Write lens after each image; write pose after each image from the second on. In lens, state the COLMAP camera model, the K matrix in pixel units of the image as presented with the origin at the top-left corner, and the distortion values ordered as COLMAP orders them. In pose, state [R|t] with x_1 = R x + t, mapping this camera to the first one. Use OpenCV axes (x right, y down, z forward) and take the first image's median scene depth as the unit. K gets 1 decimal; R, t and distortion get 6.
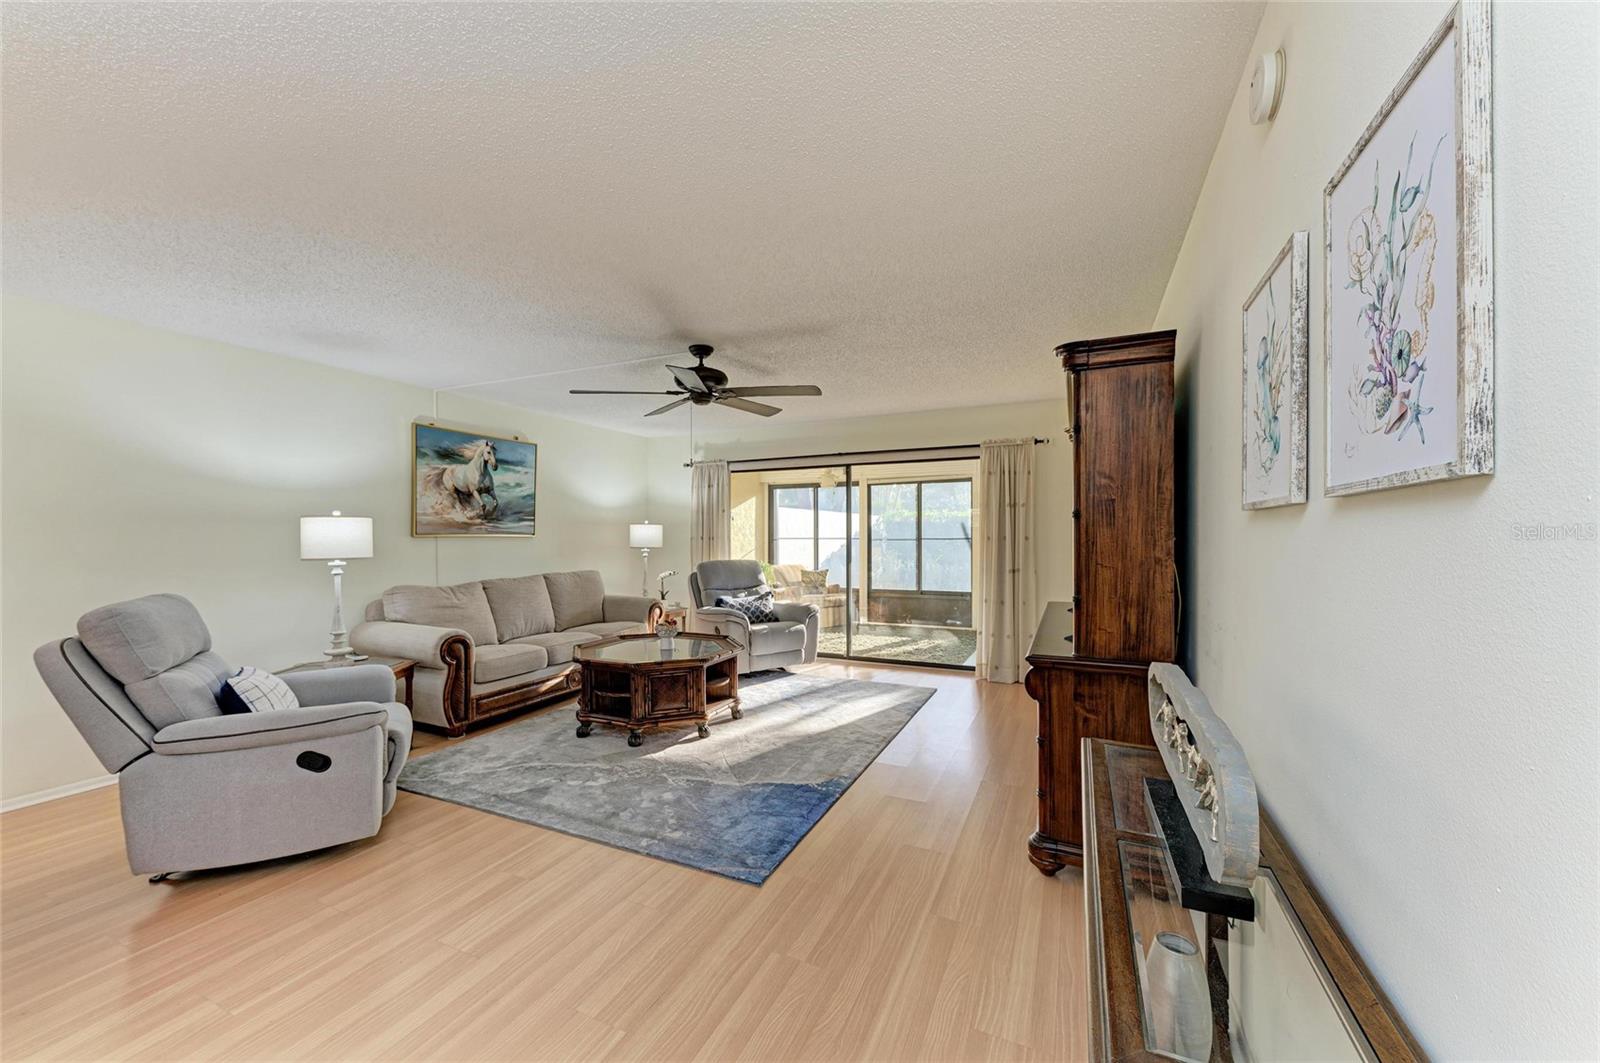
lens RADIAL K [[595.8, 0, 801.3], [0, 595.8, 534.4], [0, 0, 1]] dist [0.018092, -0.006588]
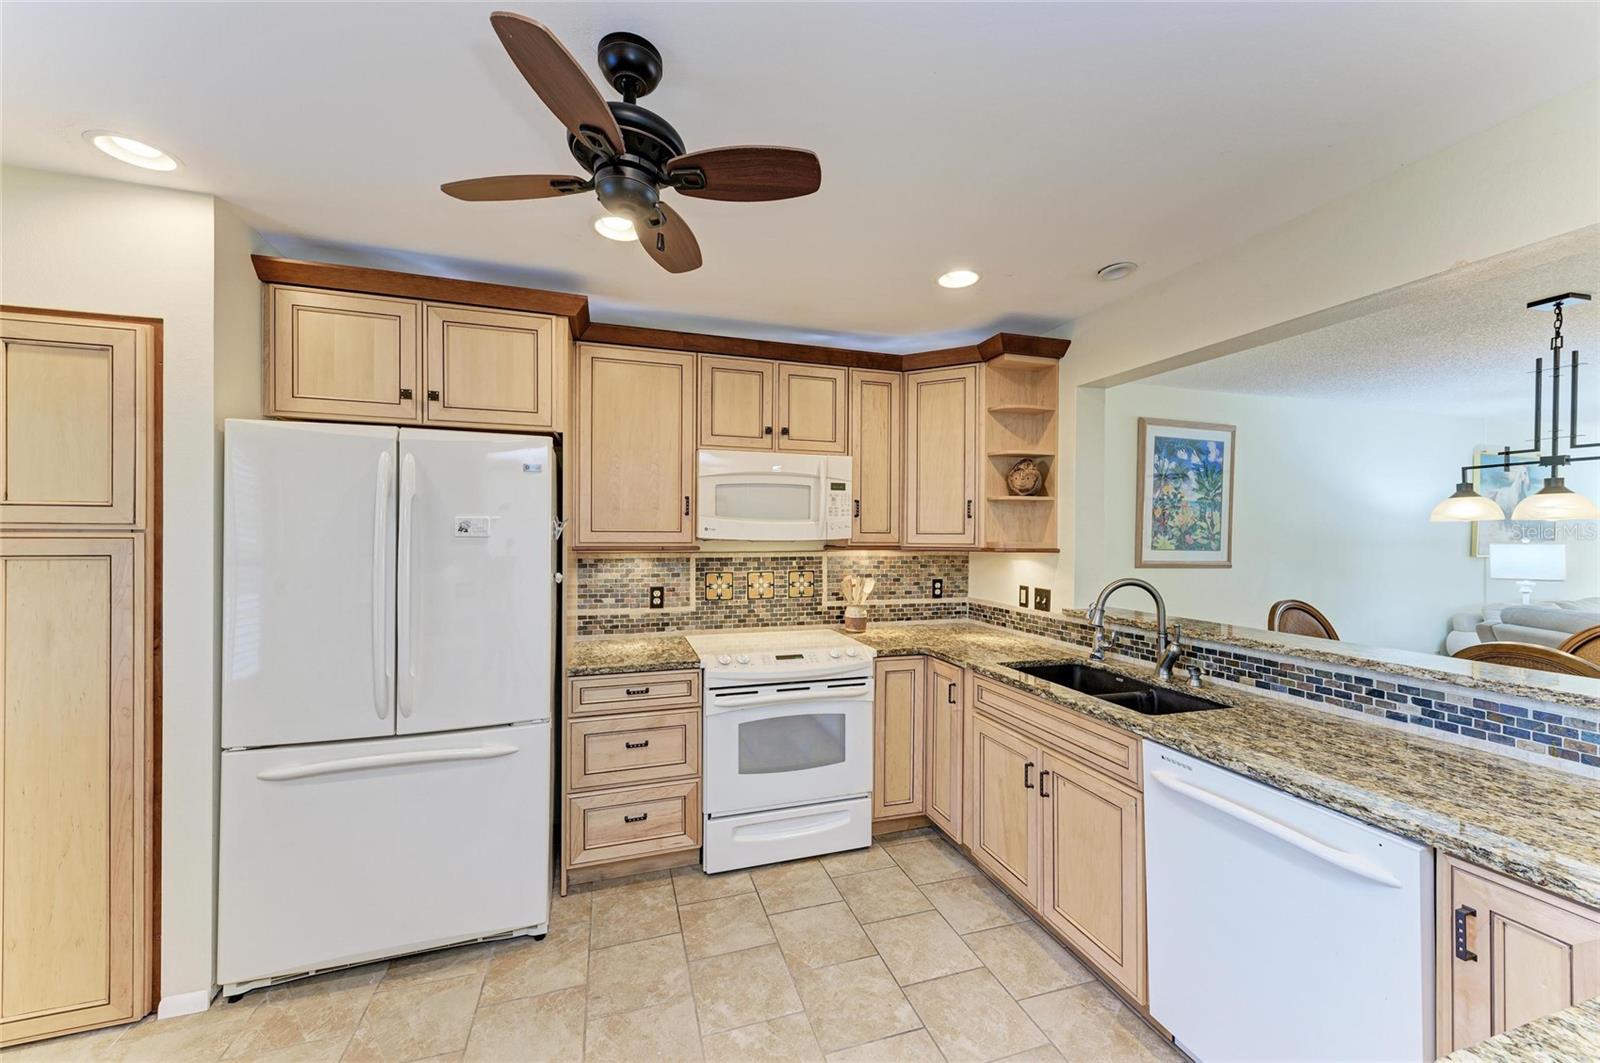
lens RADIAL K [[600.7, 0, 801.0], [0, 600.7, 535.6], [0, 0, 1]] dist [0.021505, -0.007852]
pose [[0.672861, 0.007669, -0.739729, -0.621809], [-0.008363, 0.999961, 0.002760, -0.026472], [0.739721, 0.004330, 0.672899, -0.620611]]
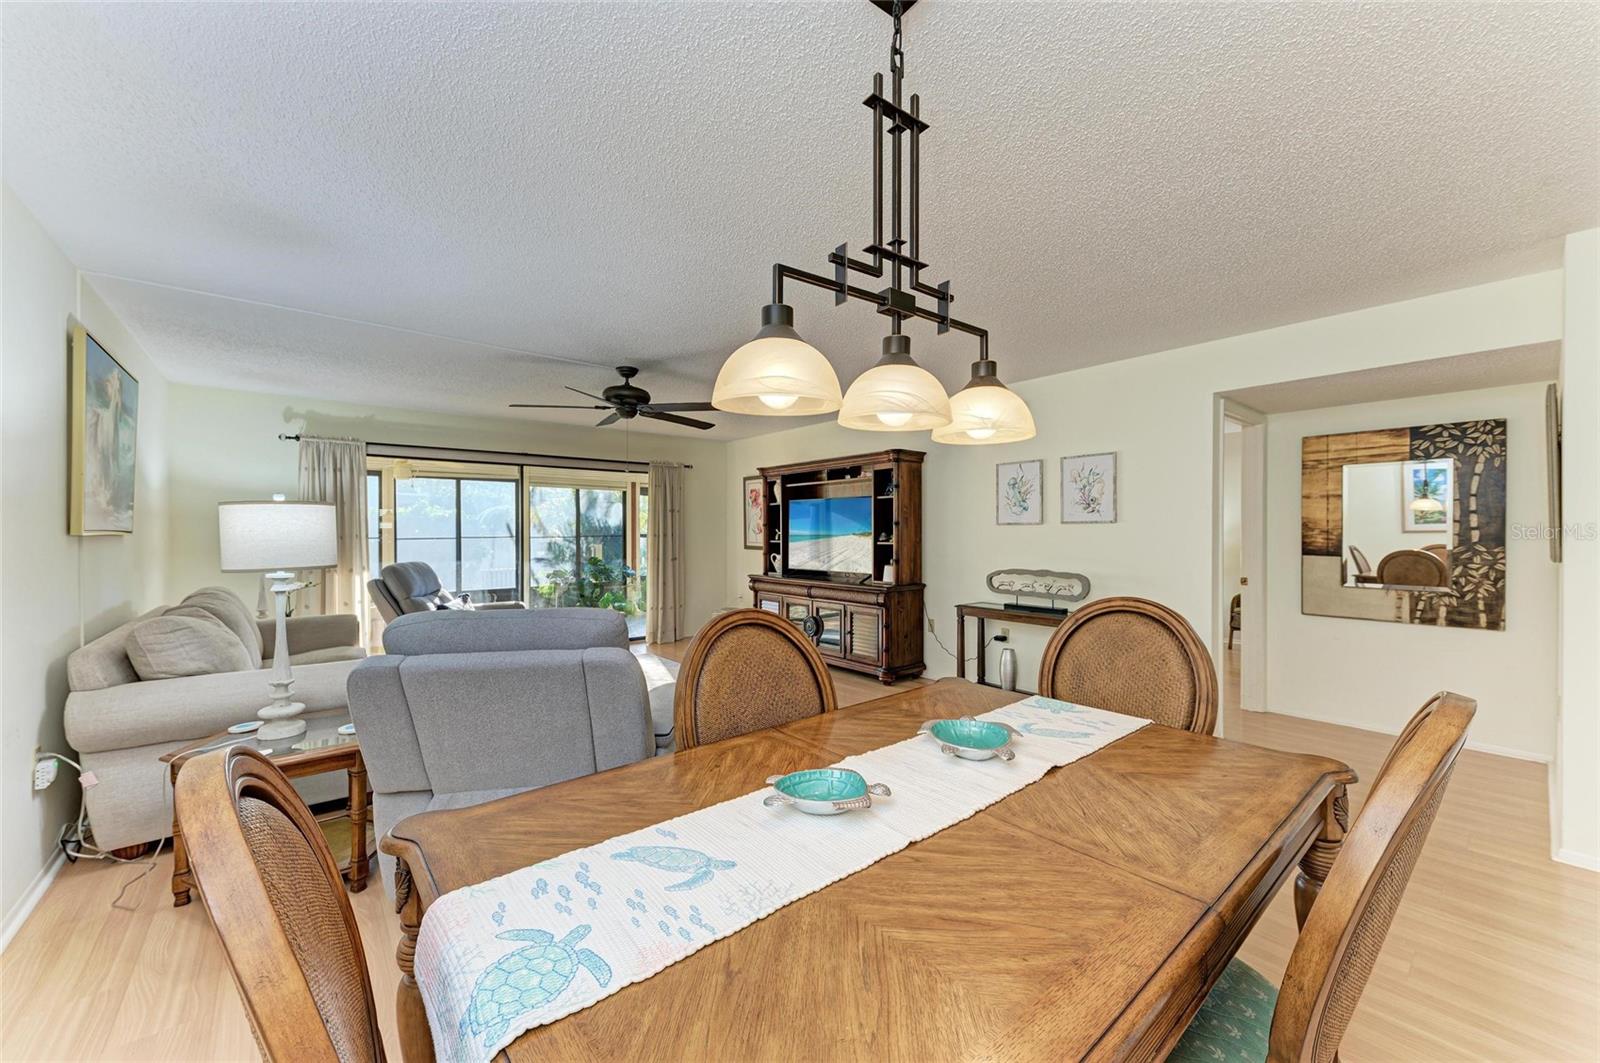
lens RADIAL K [[606.5, 0, 800.6], [0, 606.5, 535.5], [0, 0, 1]] dist [0.019449, -0.006978]
pose [[0.429834, -0.002969, 0.902903, -0.829528], [0.000974, 0.999996, 0.002825, 0.002875], [-0.902907, -0.000335, 0.429835, 0.155752]]
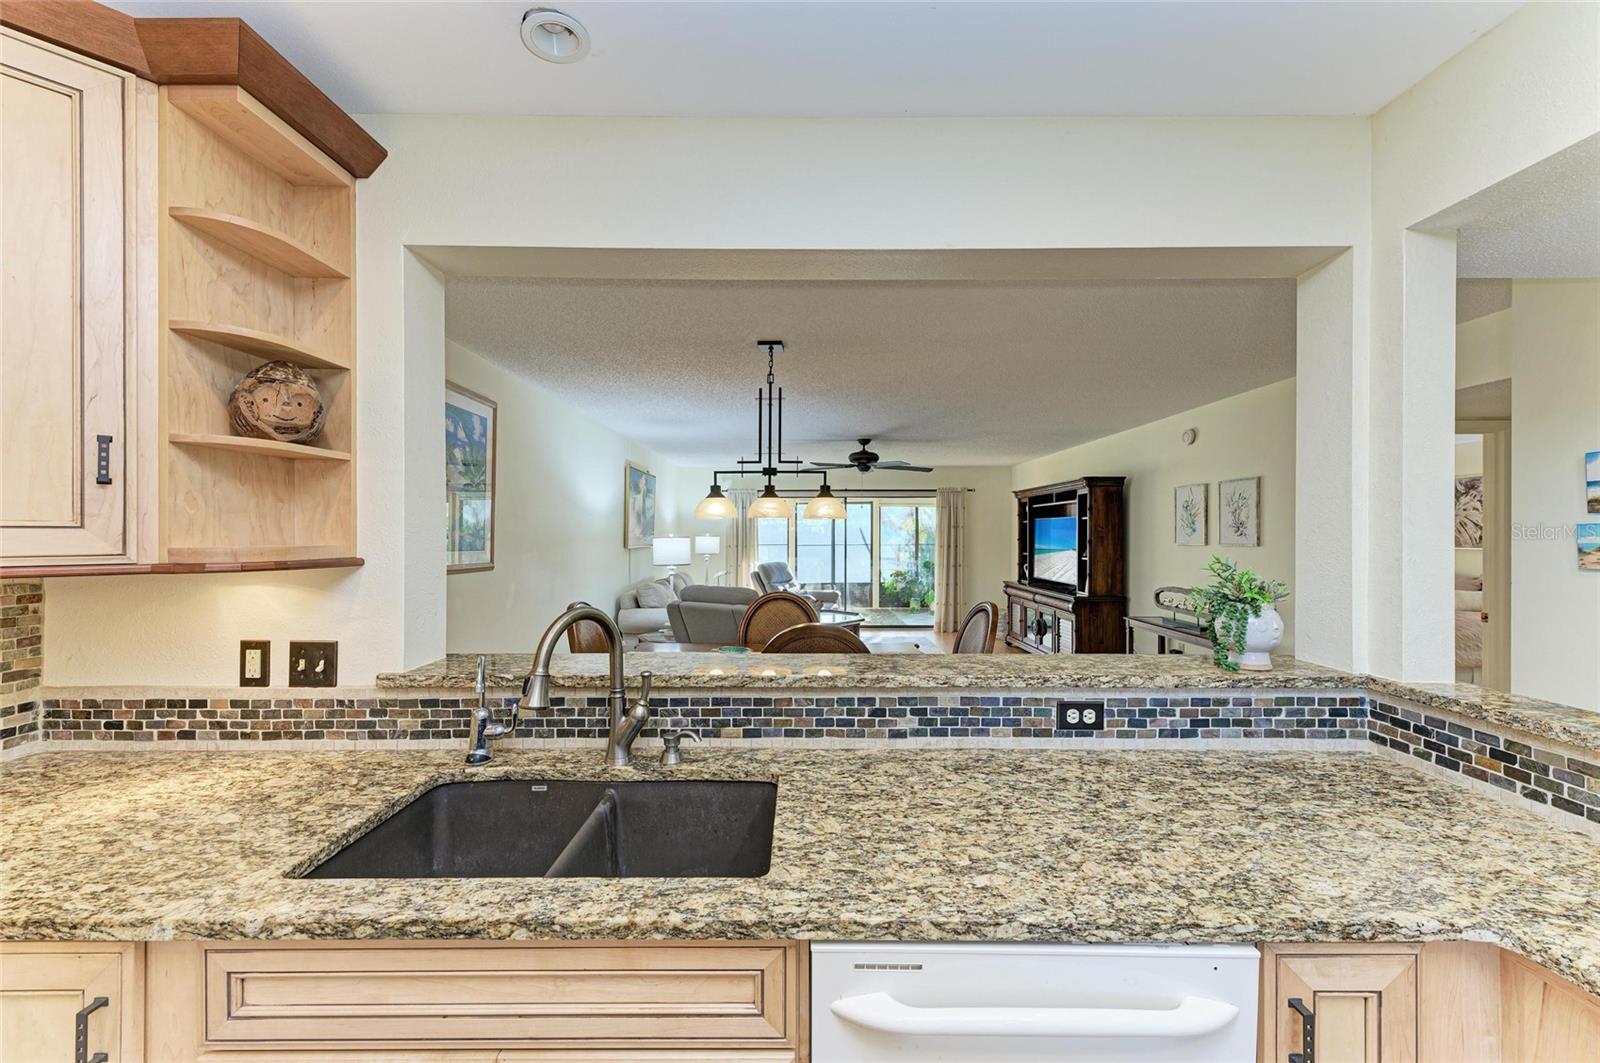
lens RADIAL K [[600.7, 0, 801.0], [0, 600.7, 535.6], [0, 0, 1]] dist [0.021505, -0.007852]
pose [[0.907479, 0.002818, 0.420088, -0.823053], [-0.003273, 0.999995, 0.000364, -0.025935], [-0.420084, -0.001705, 0.907484, -0.392237]]
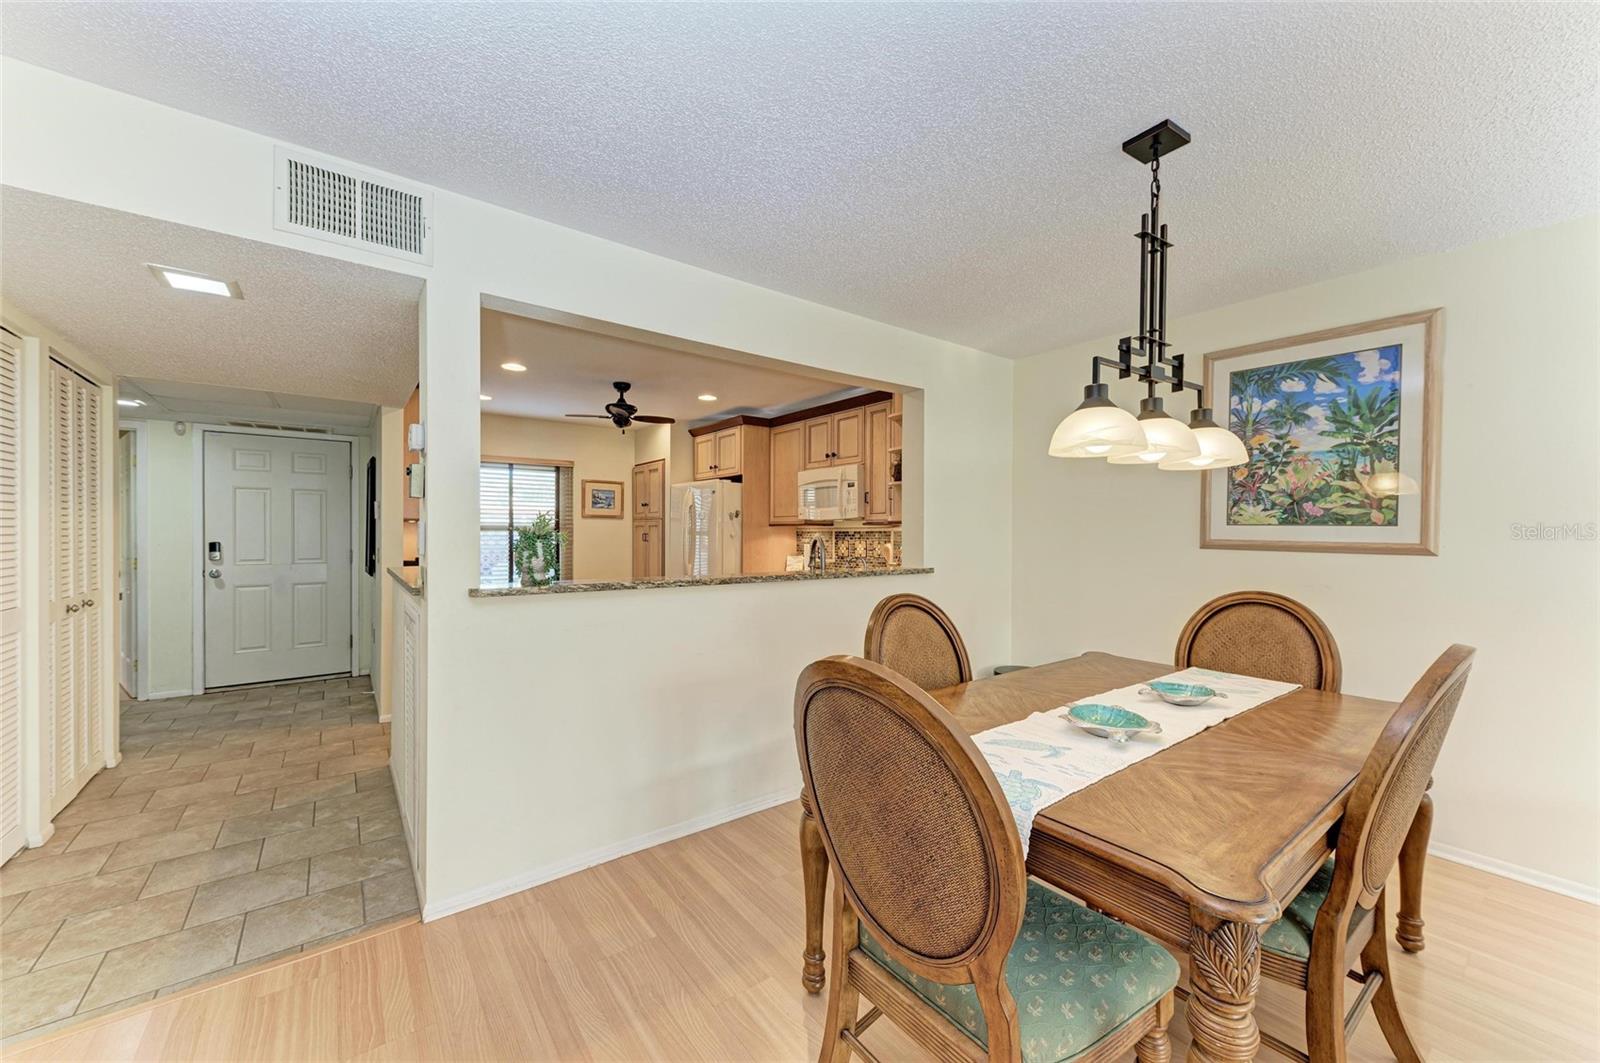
lens RADIAL K [[606.5, 0, 800.6], [0, 606.5, 535.5], [0, 0, 1]] dist [0.019449, -0.006978]
pose [[-0.468600, 0.004363, -0.883400, -0.141571], [-0.004796, 0.999961, 0.007483, 0.000194], [0.883398, 0.007743, -0.468560, 0.217378]]
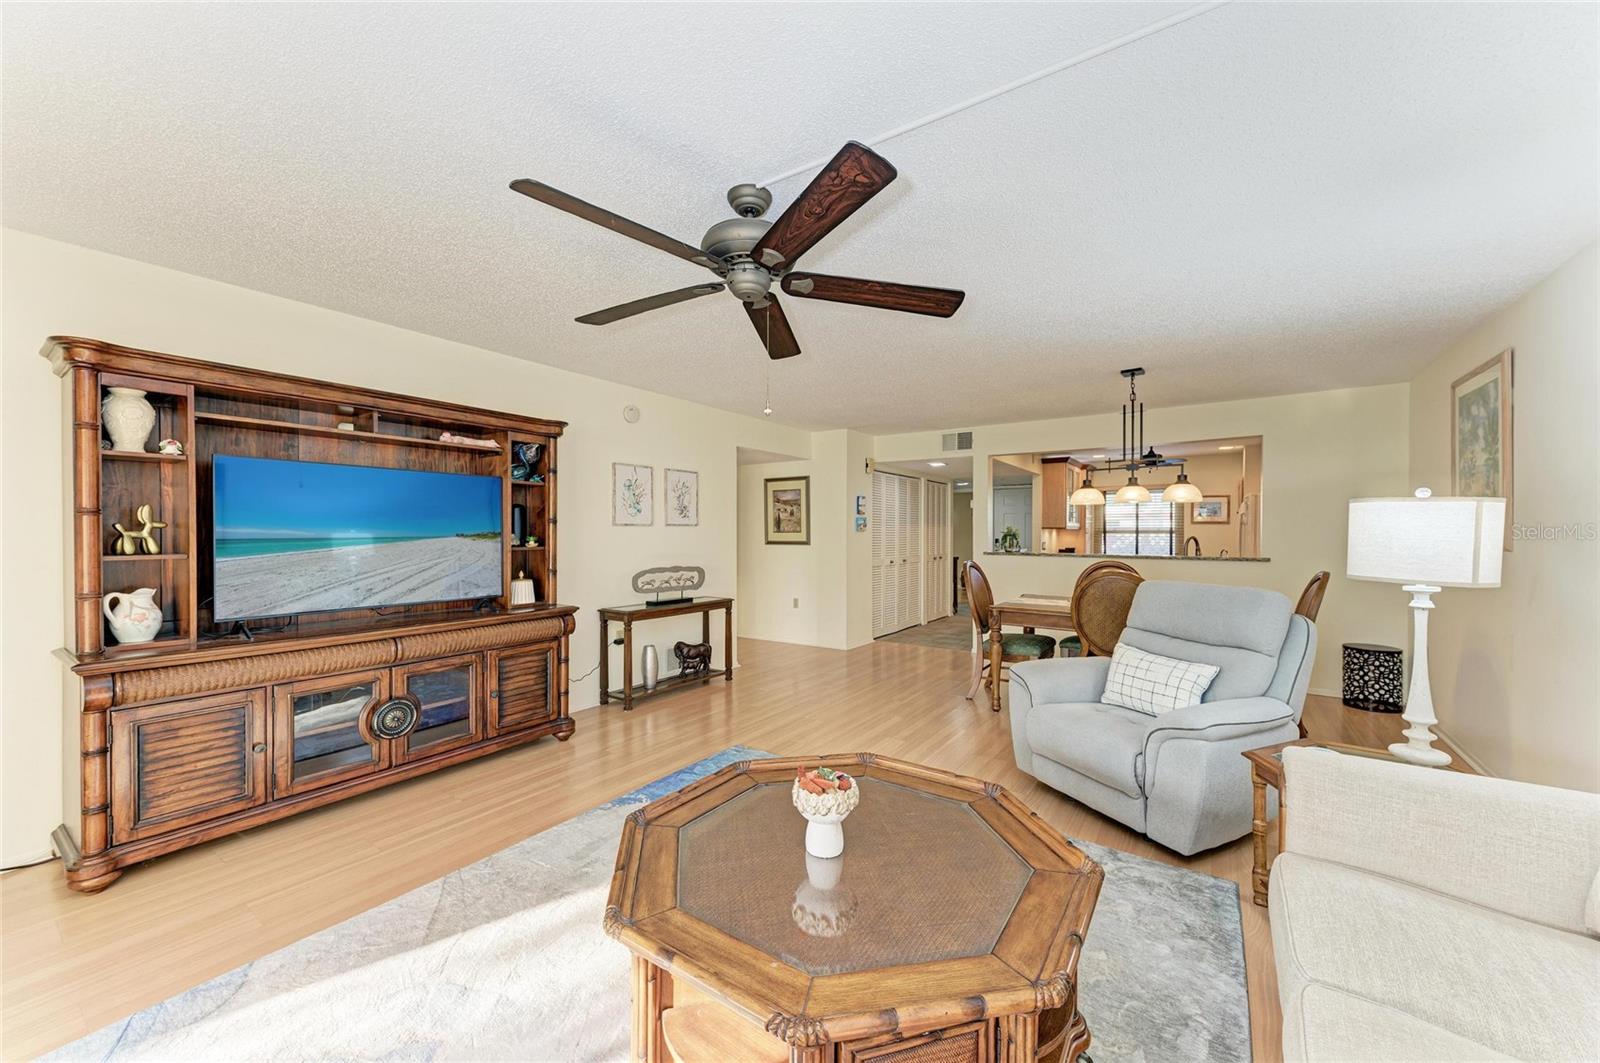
lens RADIAL K [[600.2, 0, 803.2], [0, 600.2, 535.4], [0, 0, 1]] dist [0.011206, -0.000078]
pose [[-0.986563, -0.001126, 0.163375, -0.237421], [-0.000237, 0.999985, 0.005459, -0.000939], [-0.163378, 0.005346, -0.986549, 1.190507]]
